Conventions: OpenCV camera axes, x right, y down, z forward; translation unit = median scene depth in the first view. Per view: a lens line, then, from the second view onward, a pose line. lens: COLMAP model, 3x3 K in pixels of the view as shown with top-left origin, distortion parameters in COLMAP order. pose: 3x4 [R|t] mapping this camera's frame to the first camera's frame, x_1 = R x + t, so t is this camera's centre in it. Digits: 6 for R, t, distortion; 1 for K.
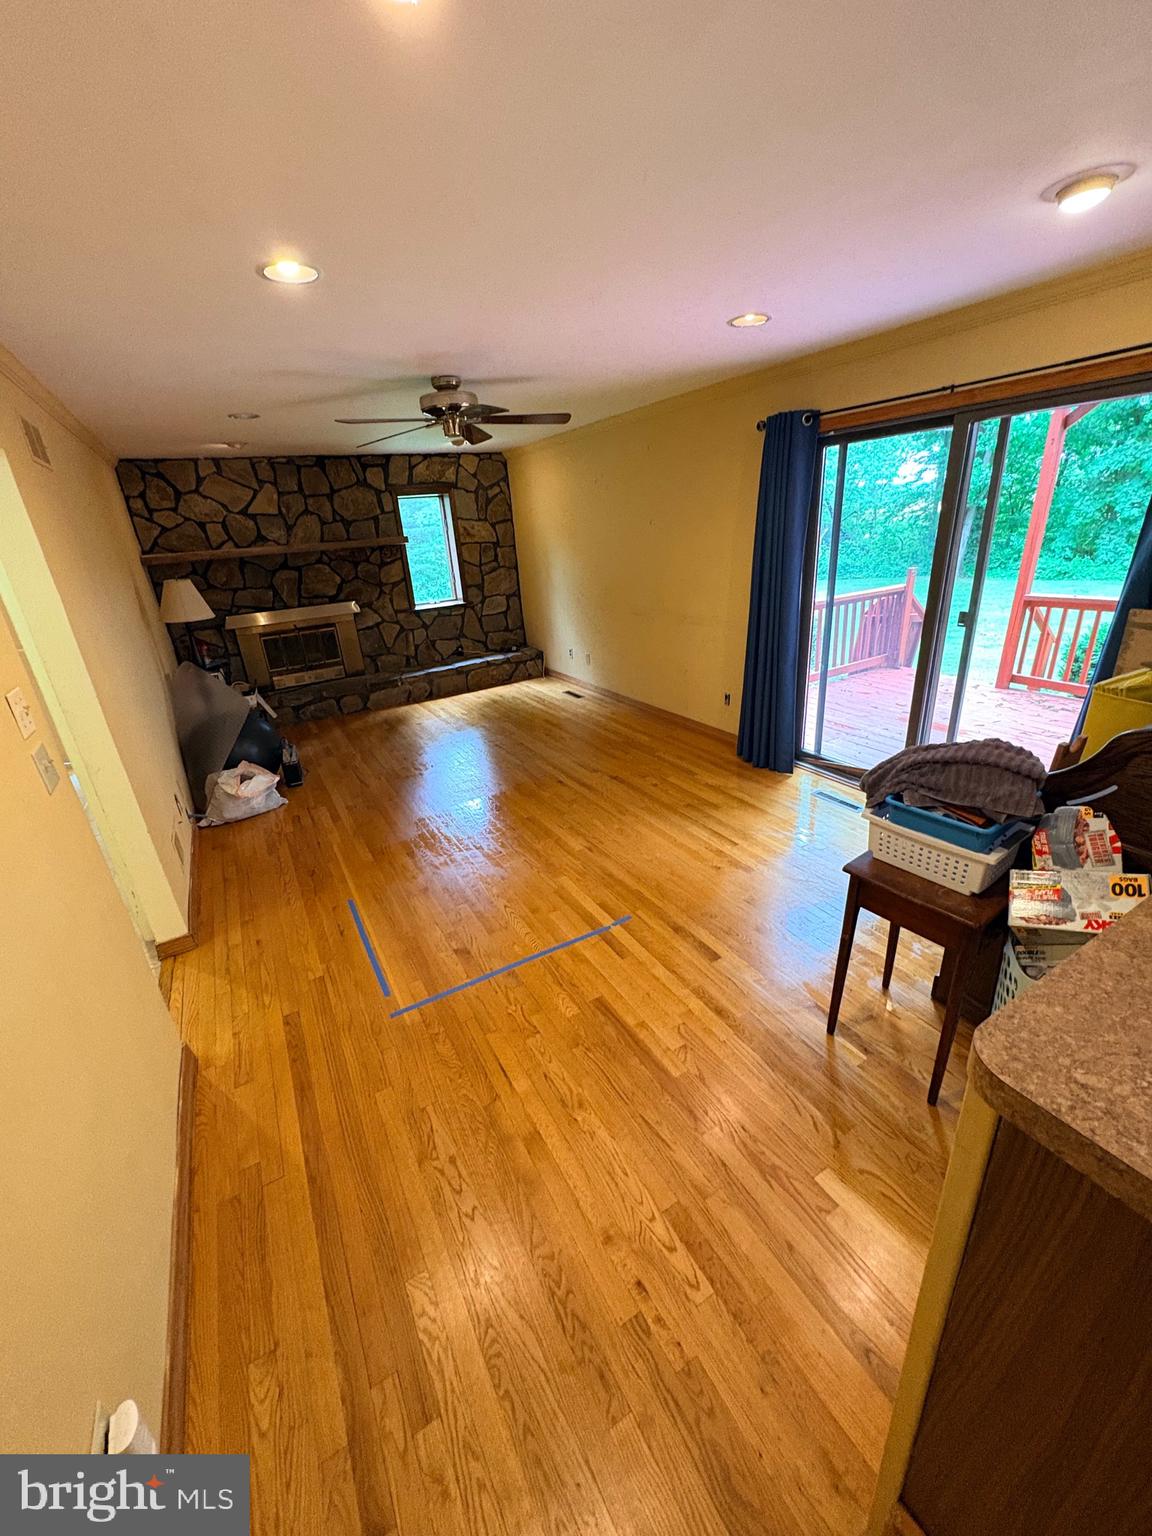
lens RADIAL K [[610.2, 0, 579.5], [0, 610.2, 769.4], [0, 0, 1]] dist [0.001996, 0.000017]
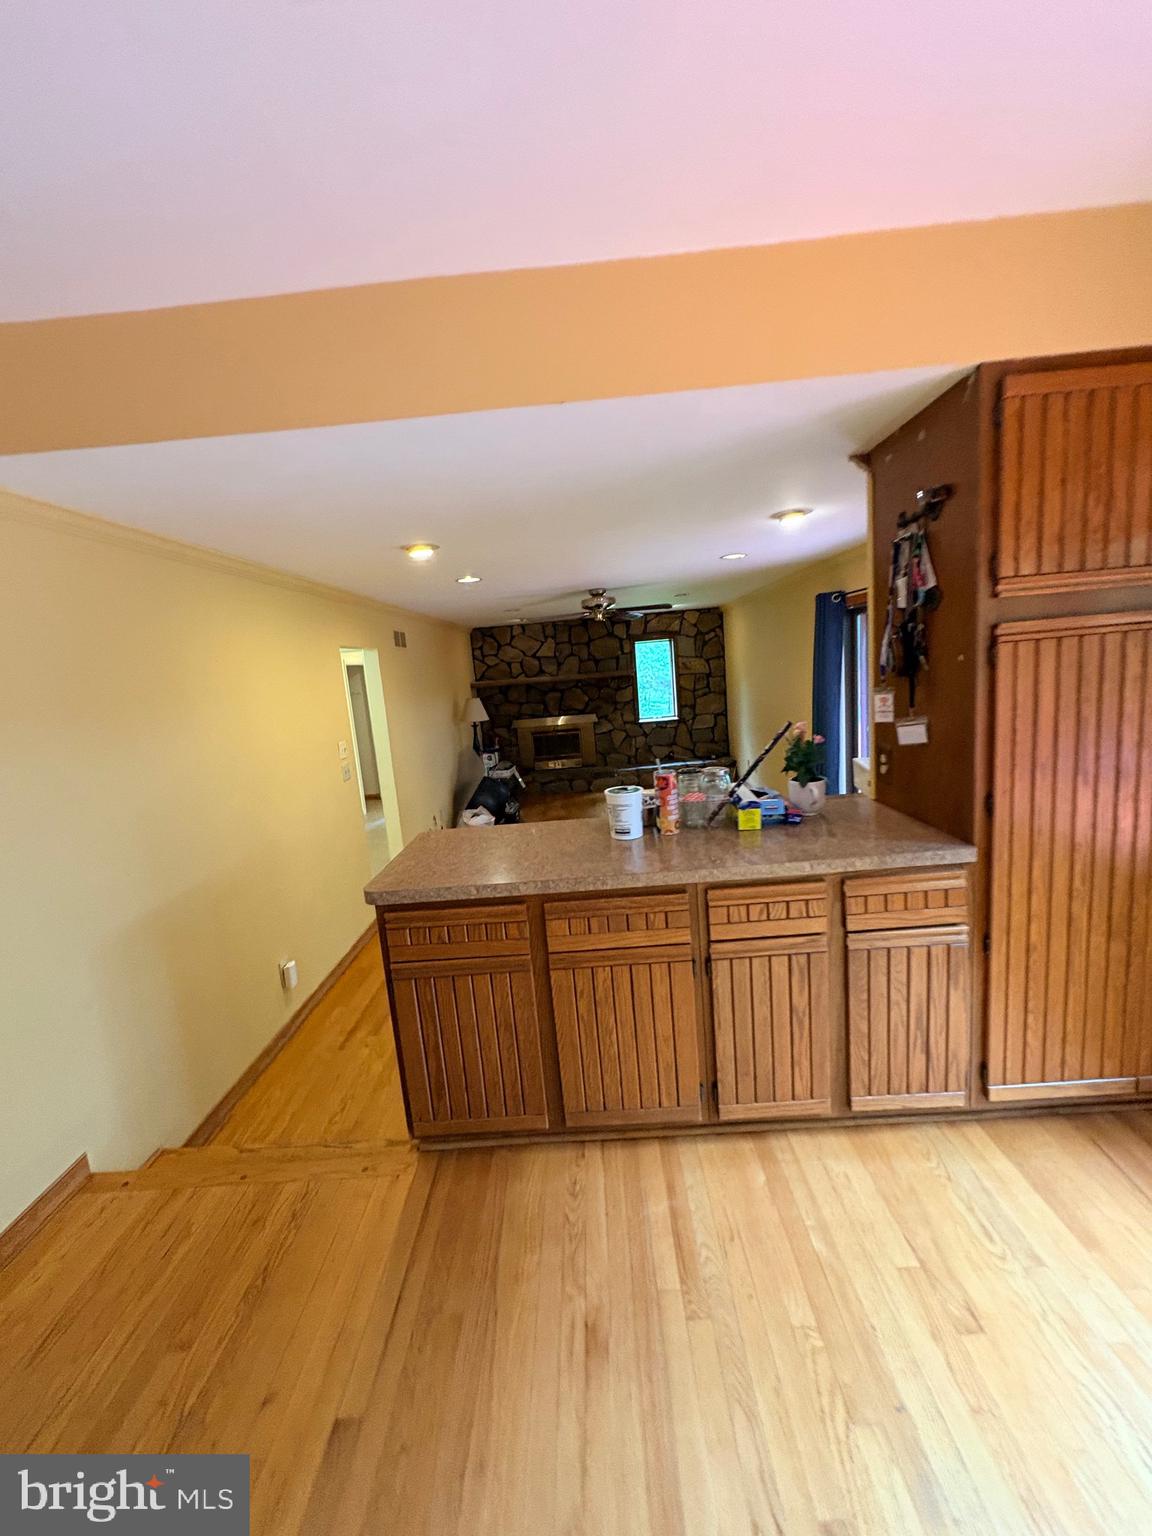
lens RADIAL K [[610.2, 0, 574.0], [0, 610.2, 763.8], [0, 0, 1]] dist [0.001996, 0.000017]
pose [[0.854211, 0.082736, -0.513301, 0.322487], [-0.177784, 0.974227, -0.138830, 0.038236], [0.488586, 0.209847, 0.846905, -0.183845]]
